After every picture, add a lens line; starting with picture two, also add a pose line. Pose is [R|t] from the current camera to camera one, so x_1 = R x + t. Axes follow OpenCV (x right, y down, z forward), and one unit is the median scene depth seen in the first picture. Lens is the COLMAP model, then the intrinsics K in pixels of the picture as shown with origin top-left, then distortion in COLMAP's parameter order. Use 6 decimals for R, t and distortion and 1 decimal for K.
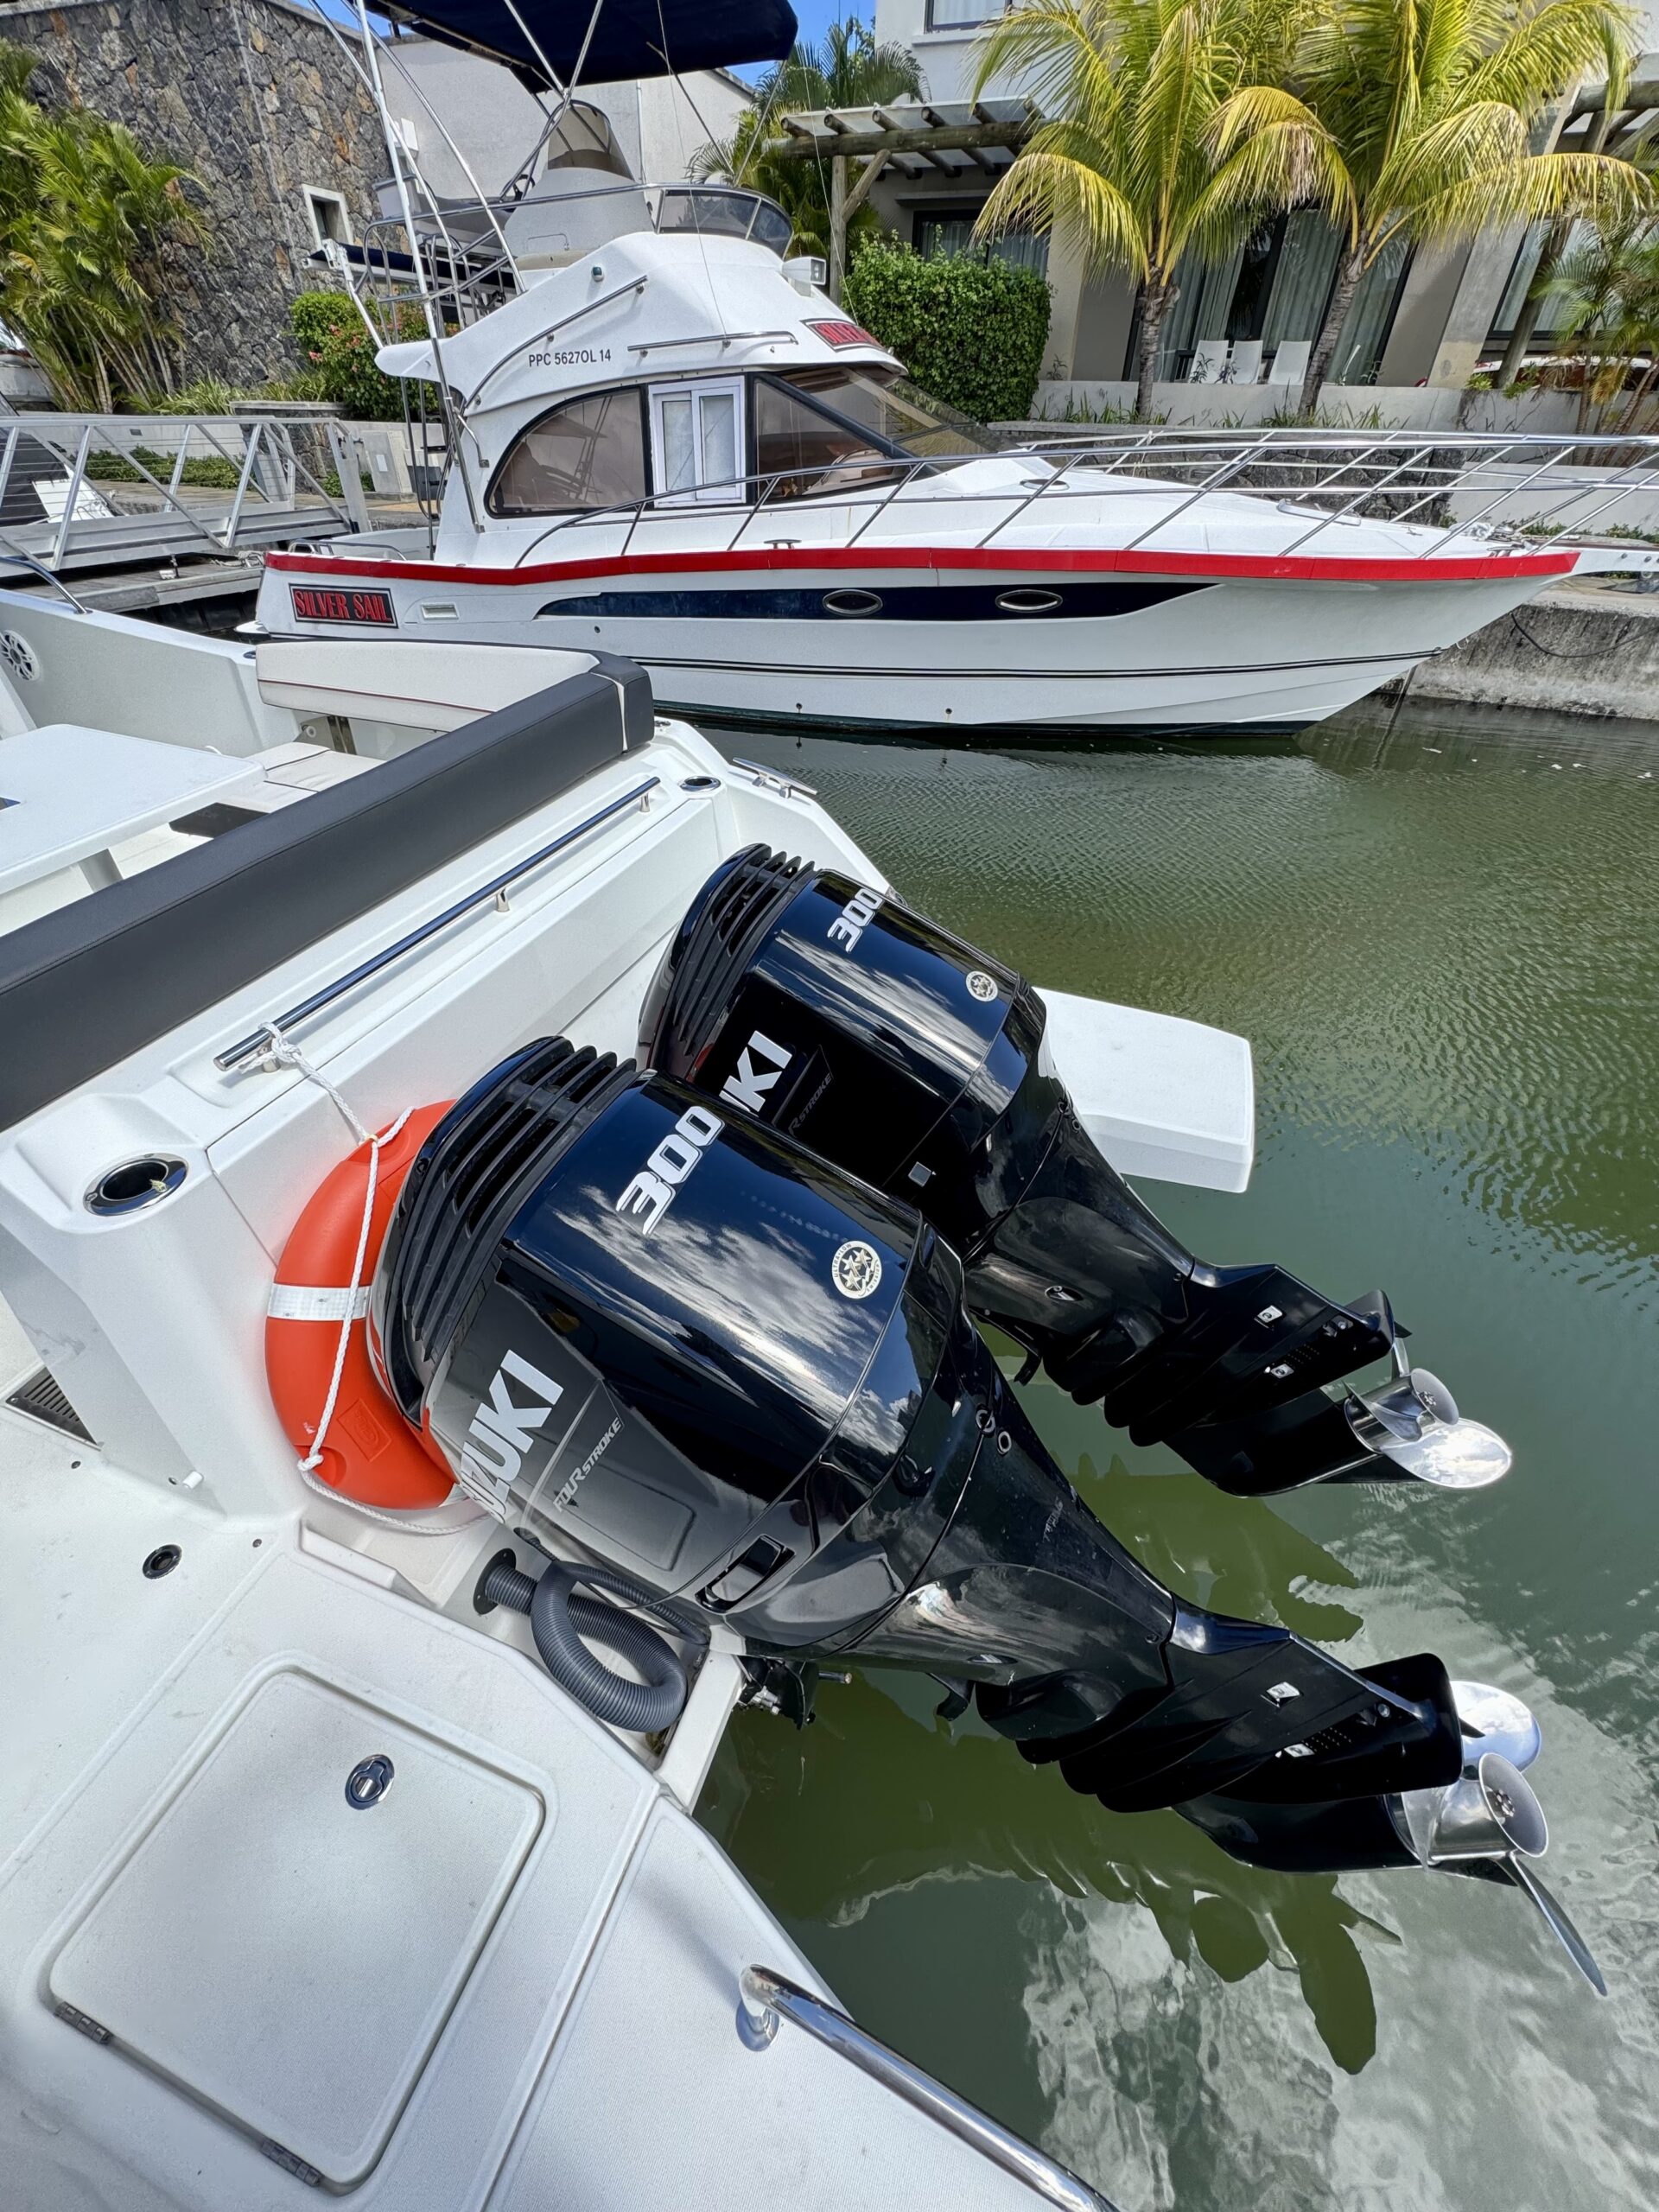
lens RADIAL K [[885.7, 0, 836.3], [0, 885.7, 1117.8], [0, 0, 1]] dist [-0.007790, 0.000951]
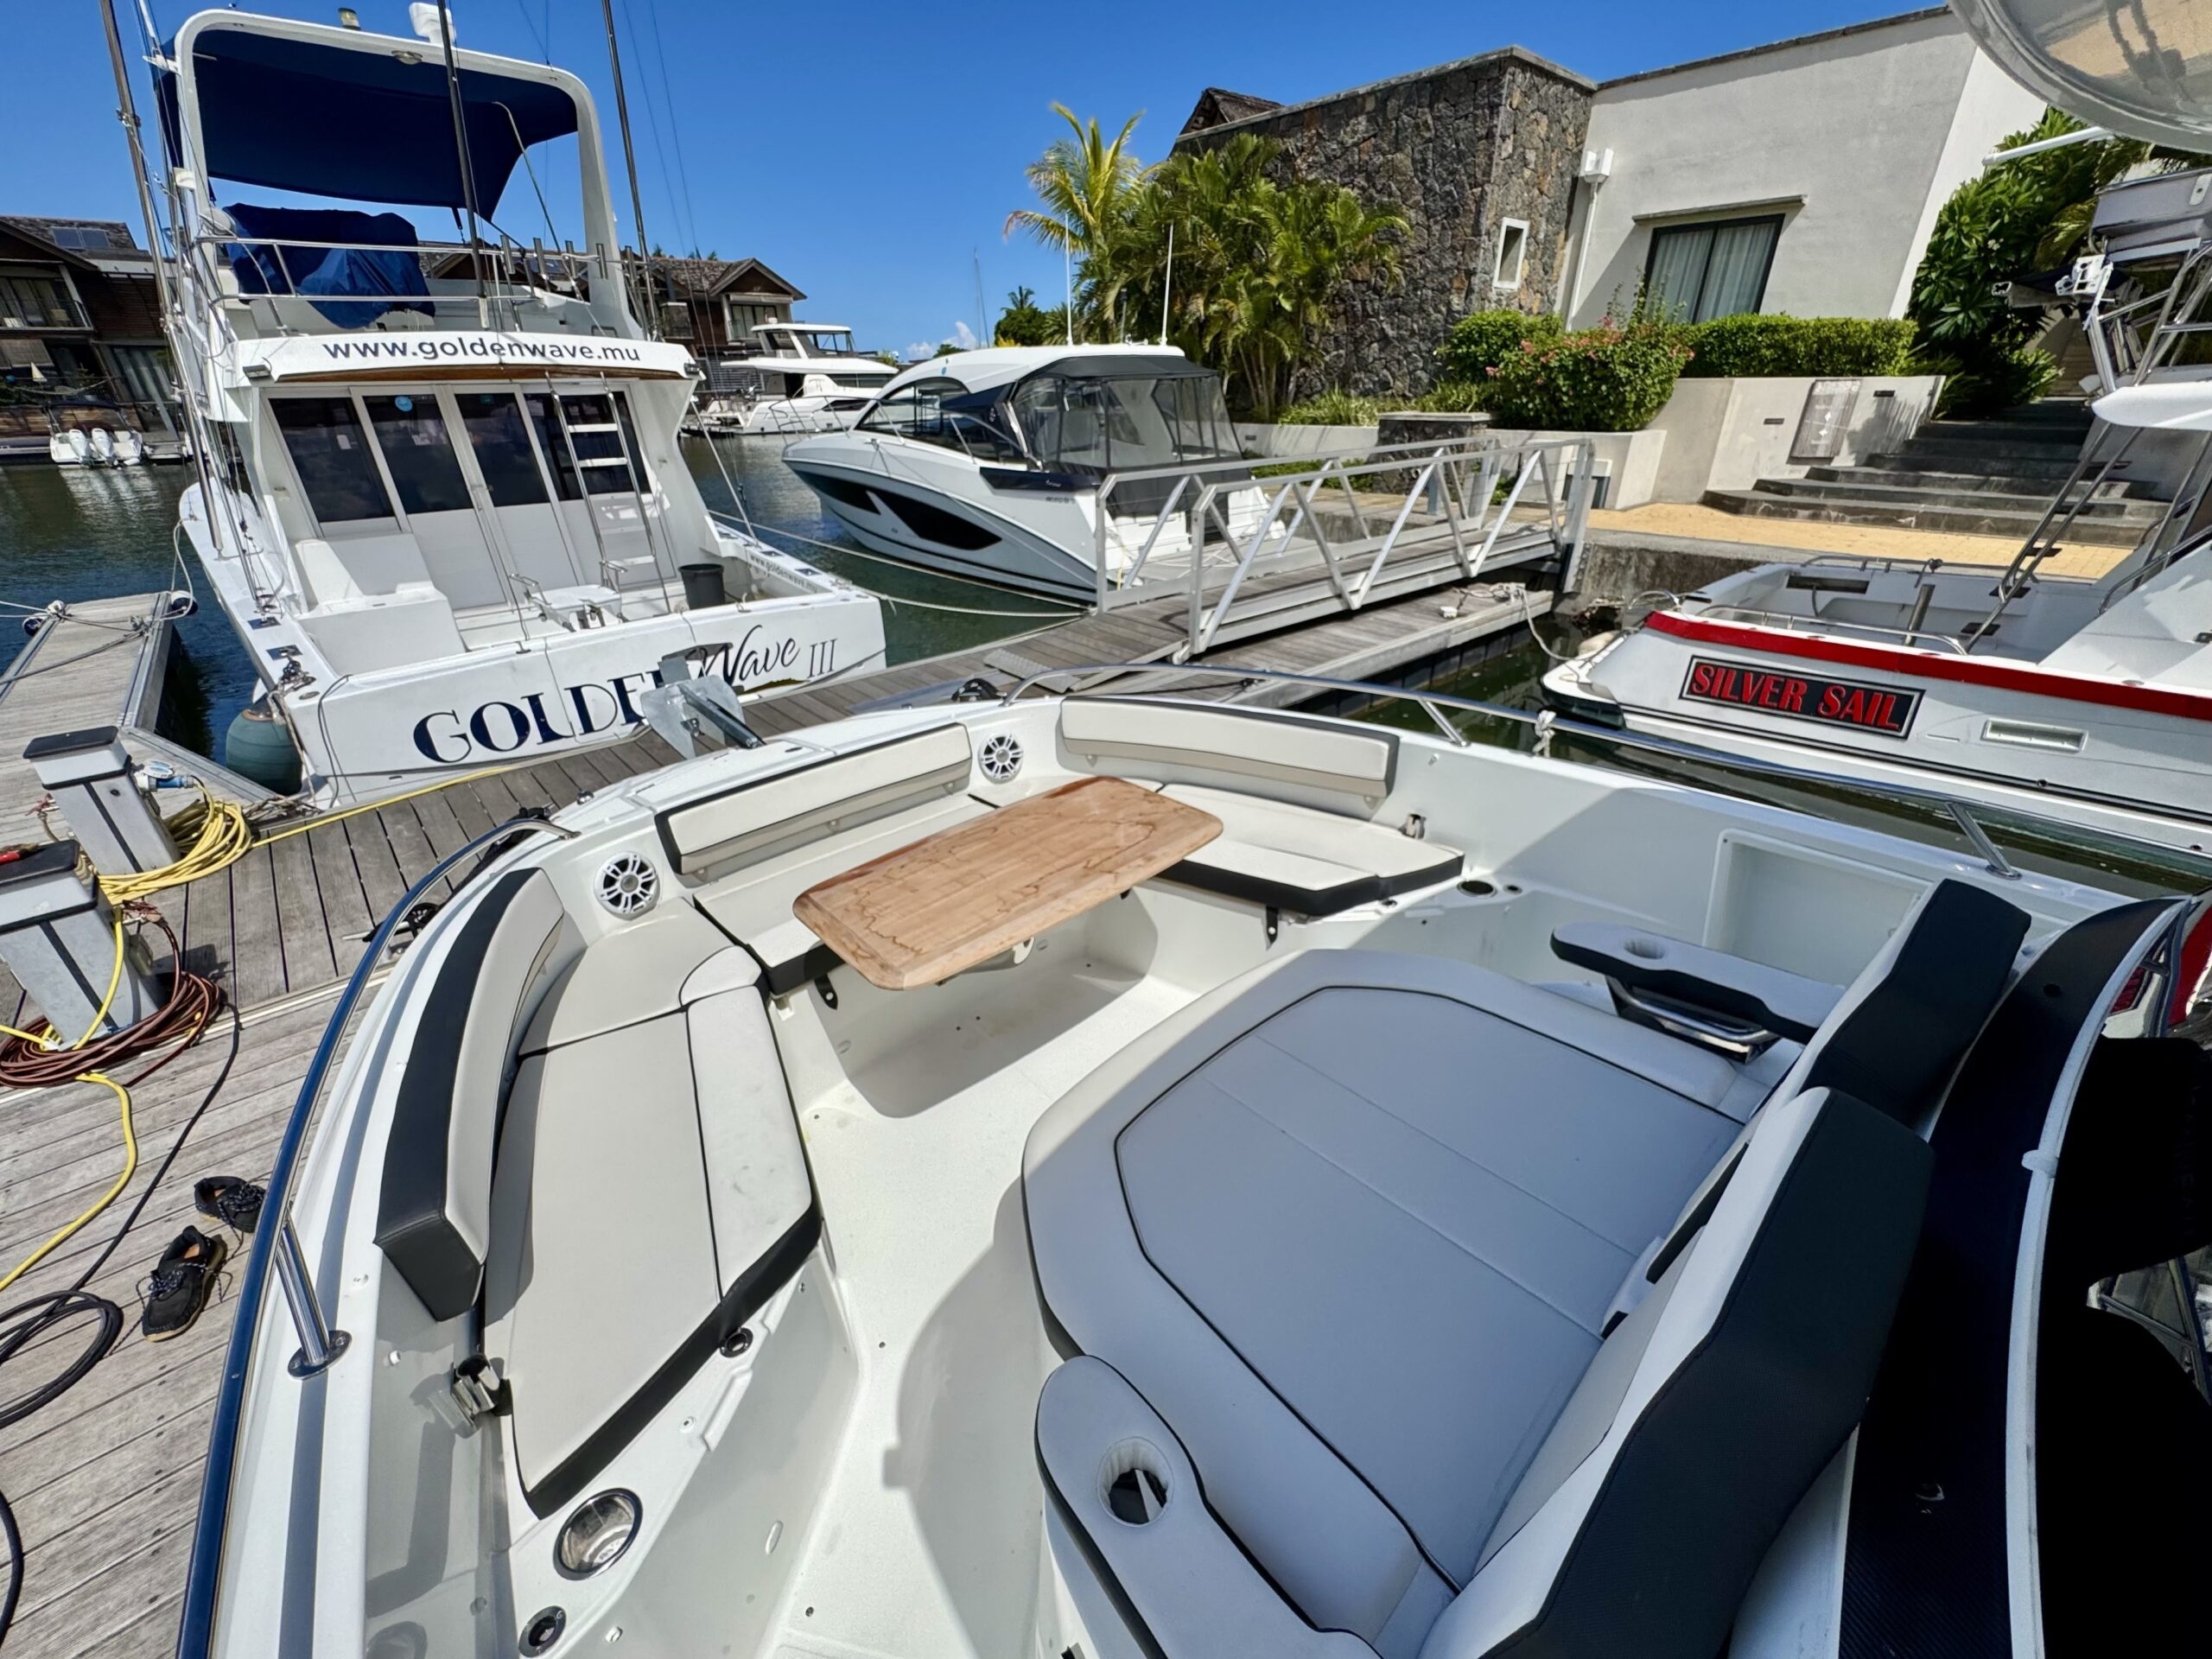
lens RADIAL K [[884.5, 0, 1109.7], [0, 884.5, 831.7], [0, 0, 1]] dist [-0.003471, 0.000457]
pose [[0.887249, 0.177830, -0.425637, -0.486242], [-0.260411, 0.954705, -0.143959, -0.149013], [0.380757, 0.238568, 0.893370, 0.109605]]
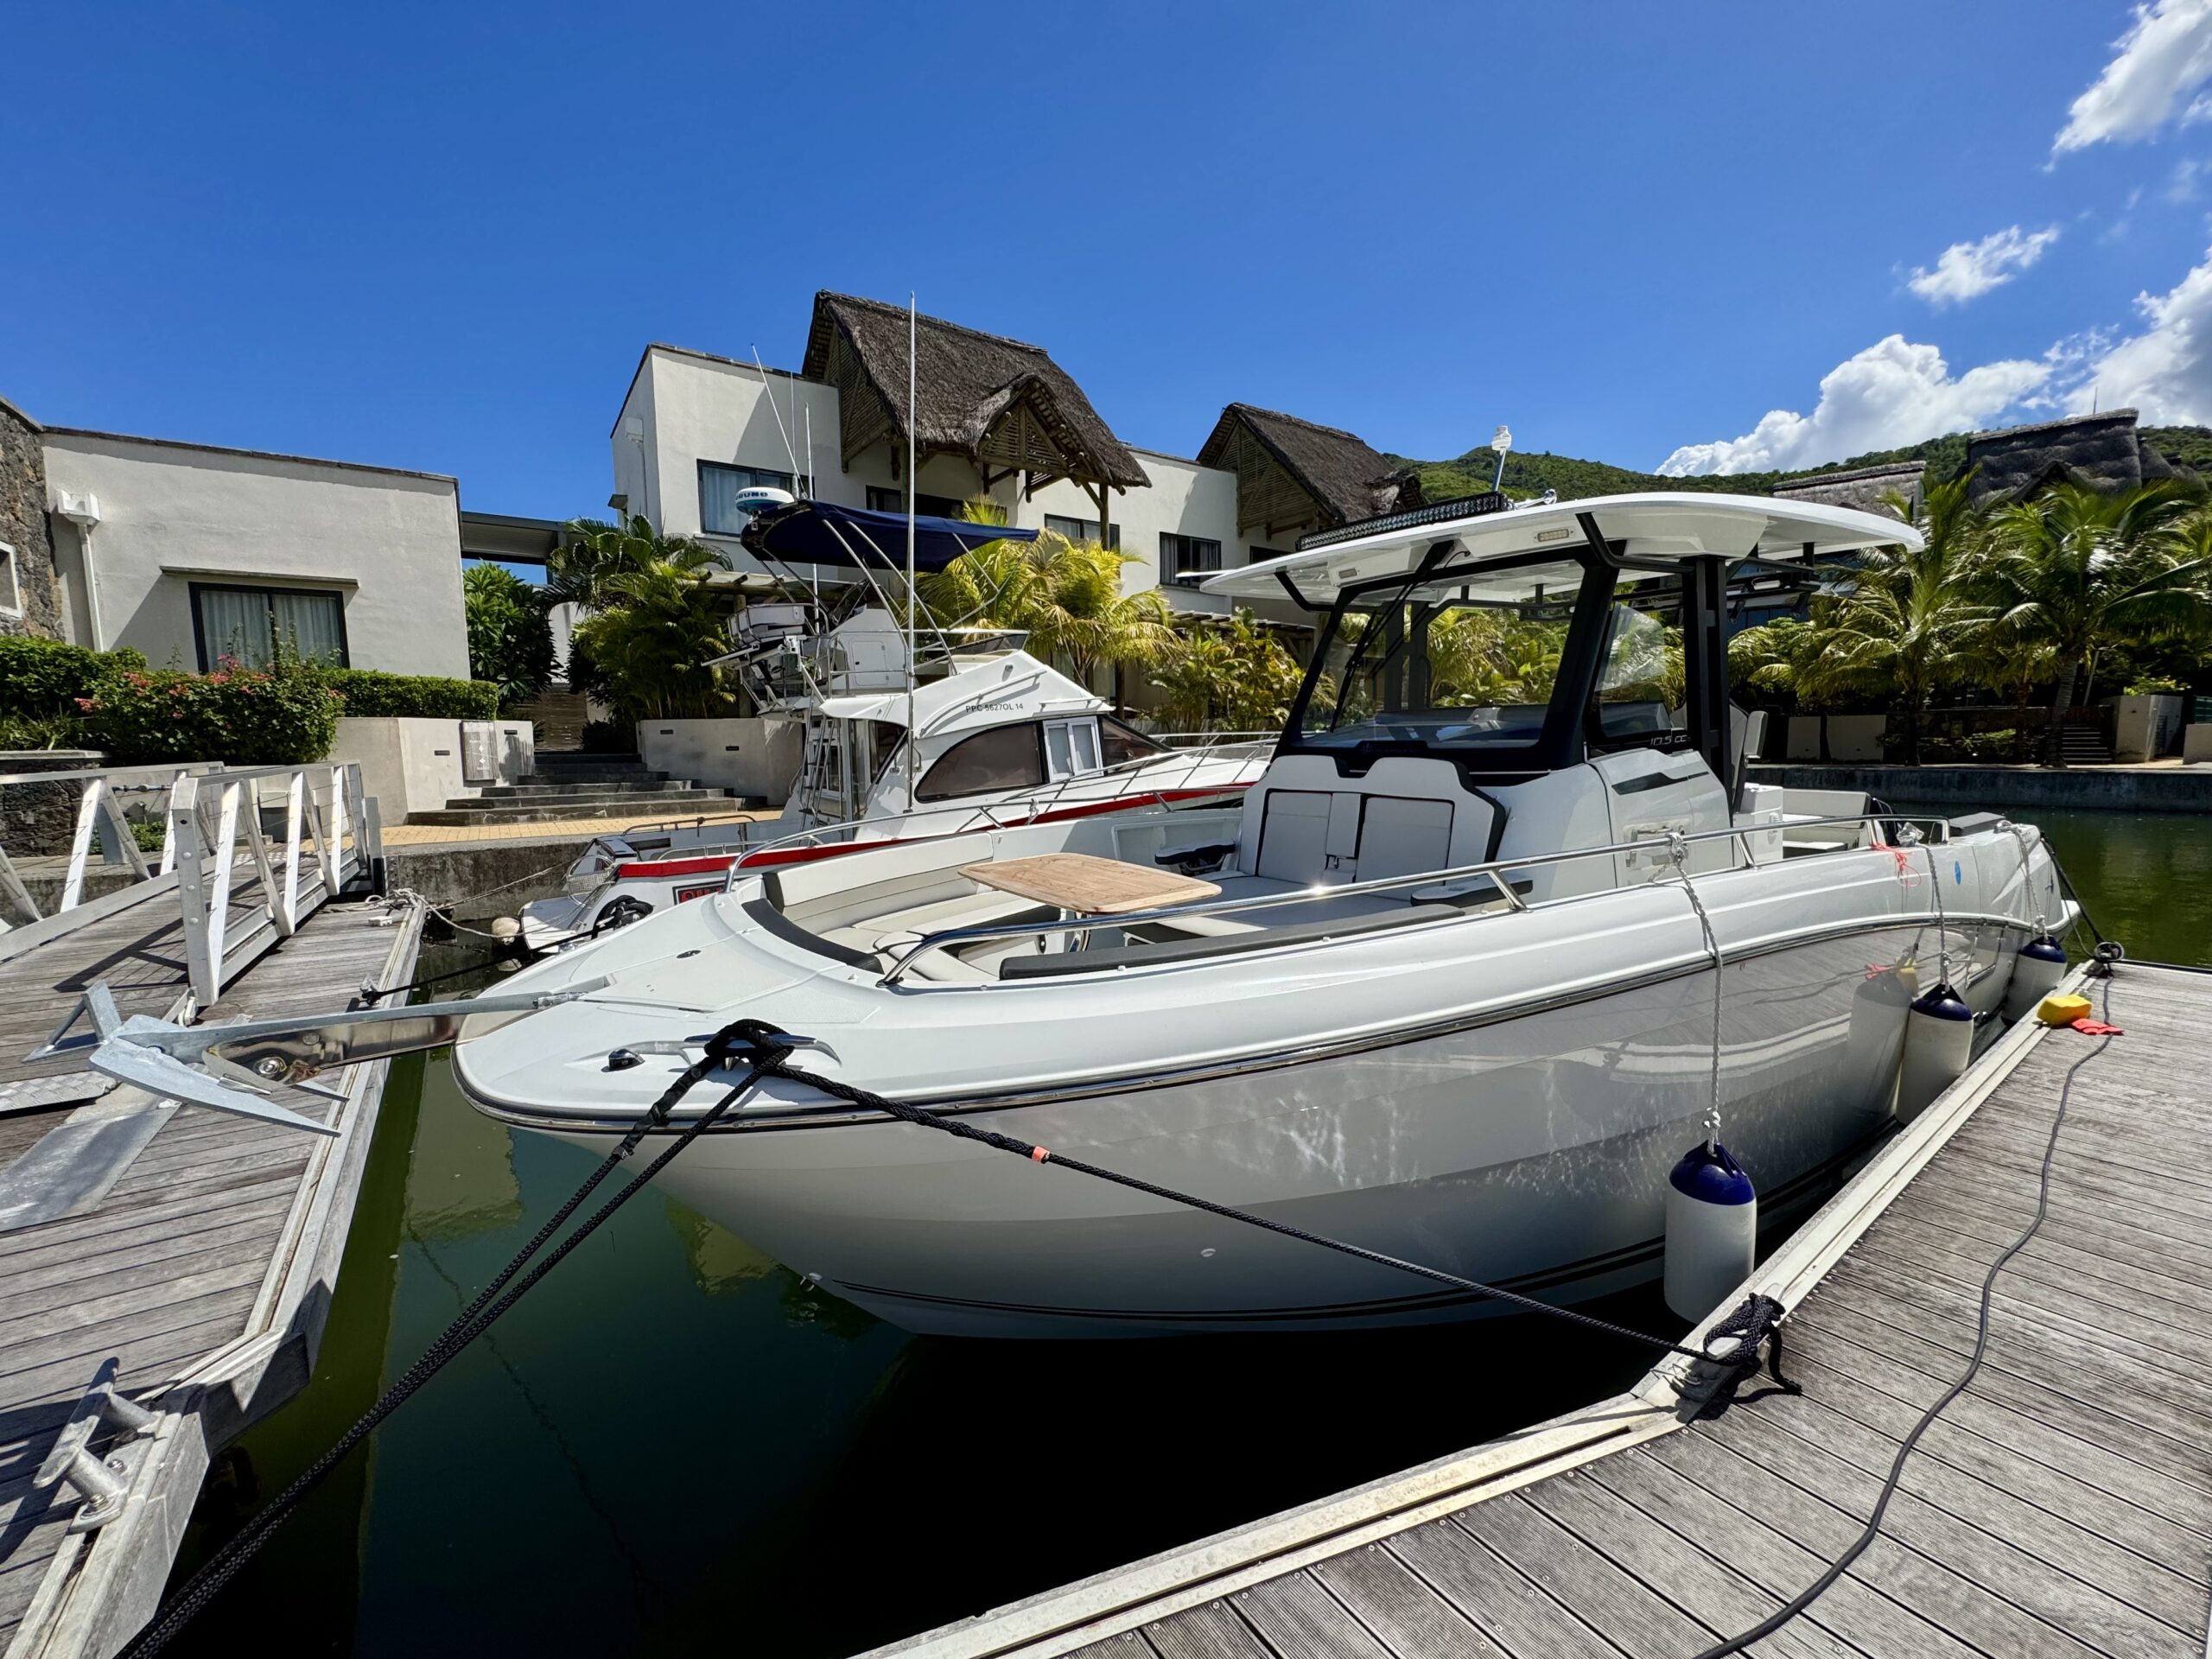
lens RADIAL K [[884.5, 0, 1109.7], [0, 884.5, 831.7], [0, 0, 1]] dist [-0.003471, 0.000457]
pose [[0.556014, -0.117865, 0.822774, -0.778419], [0.540511, 0.803275, -0.250194, -0.104414], [-0.631425, 0.583829, 0.510340, 0.113677]]
